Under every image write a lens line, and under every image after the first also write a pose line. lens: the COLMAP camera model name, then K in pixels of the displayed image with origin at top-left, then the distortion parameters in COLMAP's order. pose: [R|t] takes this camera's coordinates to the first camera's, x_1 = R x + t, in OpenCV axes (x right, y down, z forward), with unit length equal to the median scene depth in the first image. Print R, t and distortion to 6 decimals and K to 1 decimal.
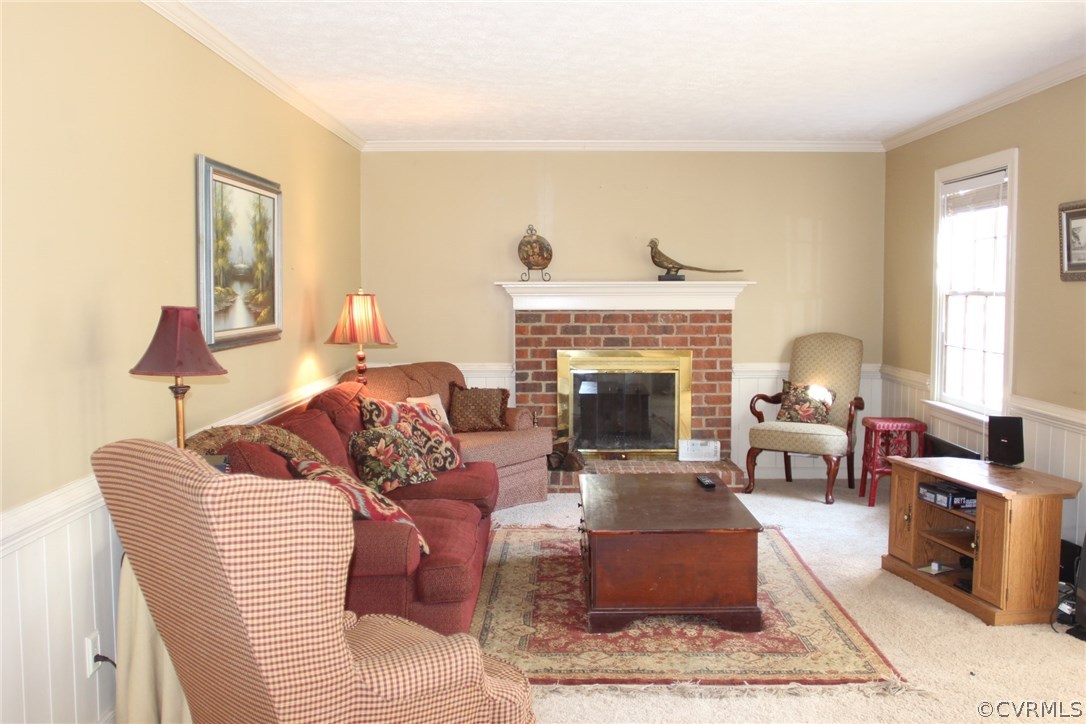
lens RADIAL K [[998.3, 0, 540.3], [0, 998.3, 356.6], [0, 0, 1]] dist [-0.068237, 0.014972]
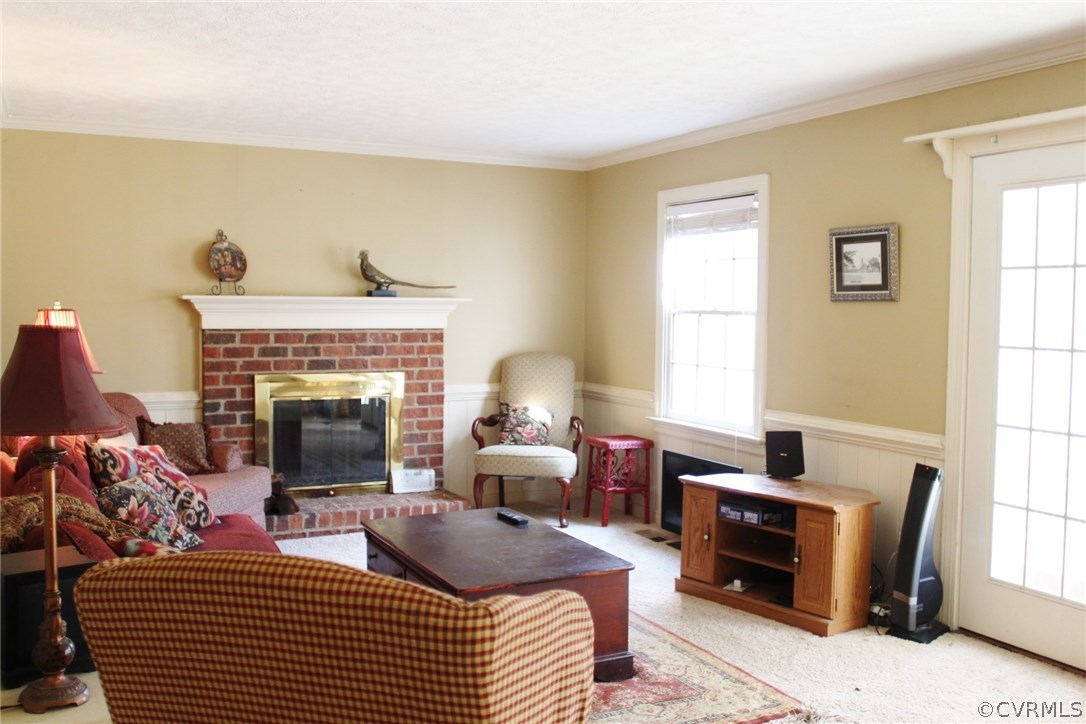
lens RADIAL K [[998.3, 0, 540.3], [0, 998.3, 356.6], [0, 0, 1]] dist [-0.068237, 0.014972]
pose [[0.889574, -0.012371, 0.456623, -0.157349], [0.020594, 0.999703, -0.013037, -0.006365], [-0.456326, 0.021001, 0.889565, 0.122385]]
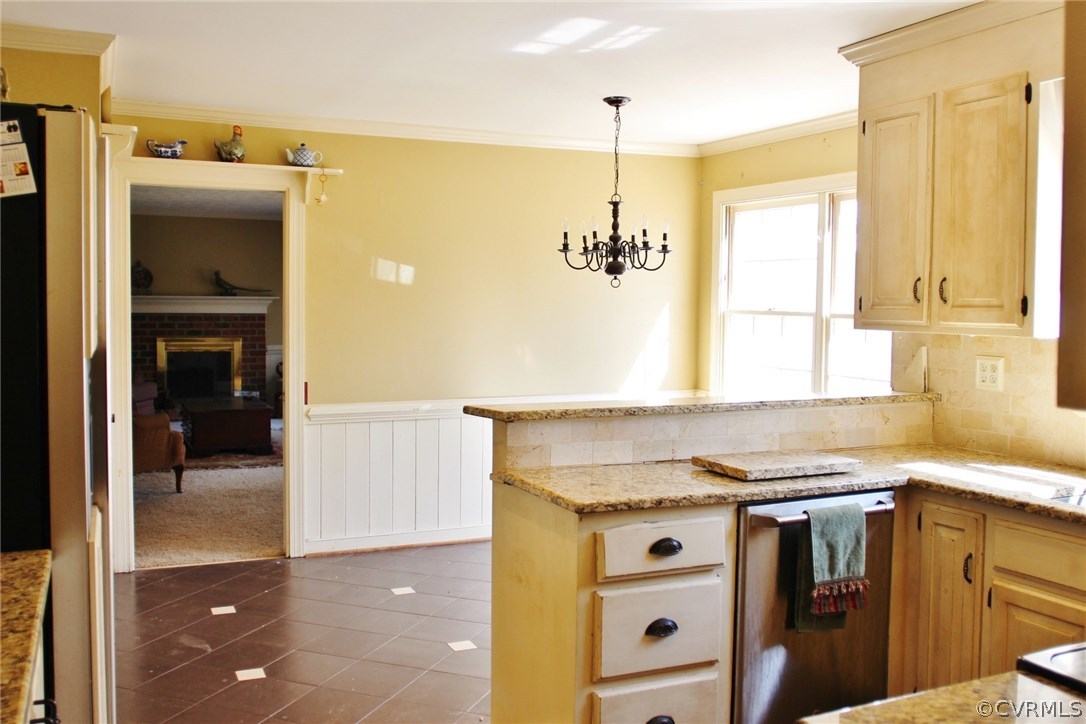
lens RADIAL K [[998.3, 0, 540.3], [0, 998.3, 356.6], [0, 0, 1]] dist [-0.068237, 0.014972]
pose [[0.911199, -0.010430, 0.411833, -0.077776], [0.017732, 0.999746, -0.013914, 0.058160], [-0.411584, 0.019981, 0.911153, -0.730969]]
